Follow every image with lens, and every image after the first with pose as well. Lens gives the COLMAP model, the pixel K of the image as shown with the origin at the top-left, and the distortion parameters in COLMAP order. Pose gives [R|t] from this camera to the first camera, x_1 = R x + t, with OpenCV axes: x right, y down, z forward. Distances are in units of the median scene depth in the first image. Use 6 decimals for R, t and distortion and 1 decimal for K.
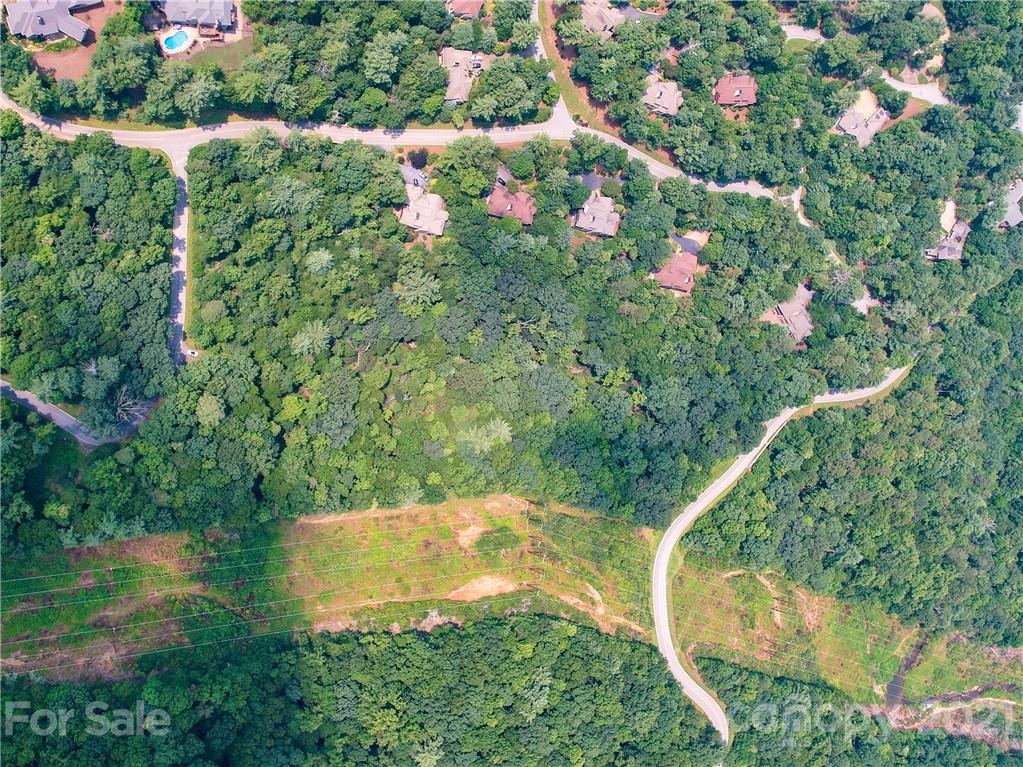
lens RADIAL K [[1145.5, 0, 515.3], [0, 1145.5, 358.7], [0, 0, 1]] dist [-0.052350, 0.000000]
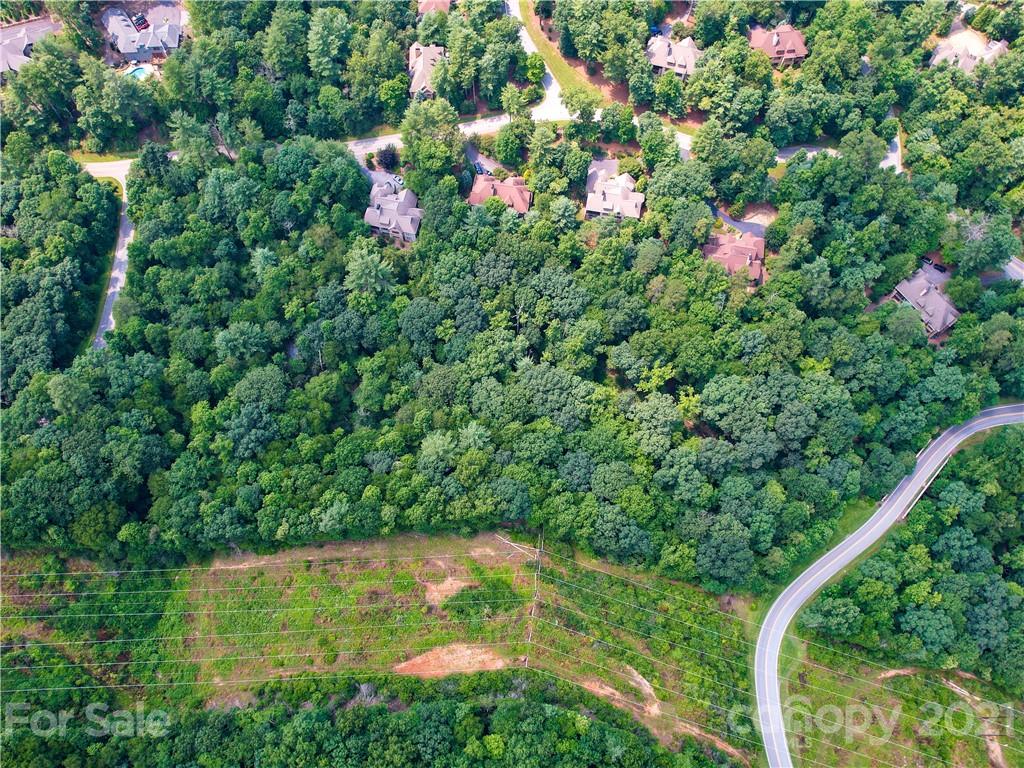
lens RADIAL K [[865.2, 0, 498.9], [0, 865.2, 393.6], [0, 0, 1]] dist [-0.062071, 0.032697]
pose [[0.928350, -0.153319, -0.338614, 0.187780], [0.025342, 0.934957, -0.353855, 0.226474], [0.370843, 0.319920, 0.871853, 0.499236]]
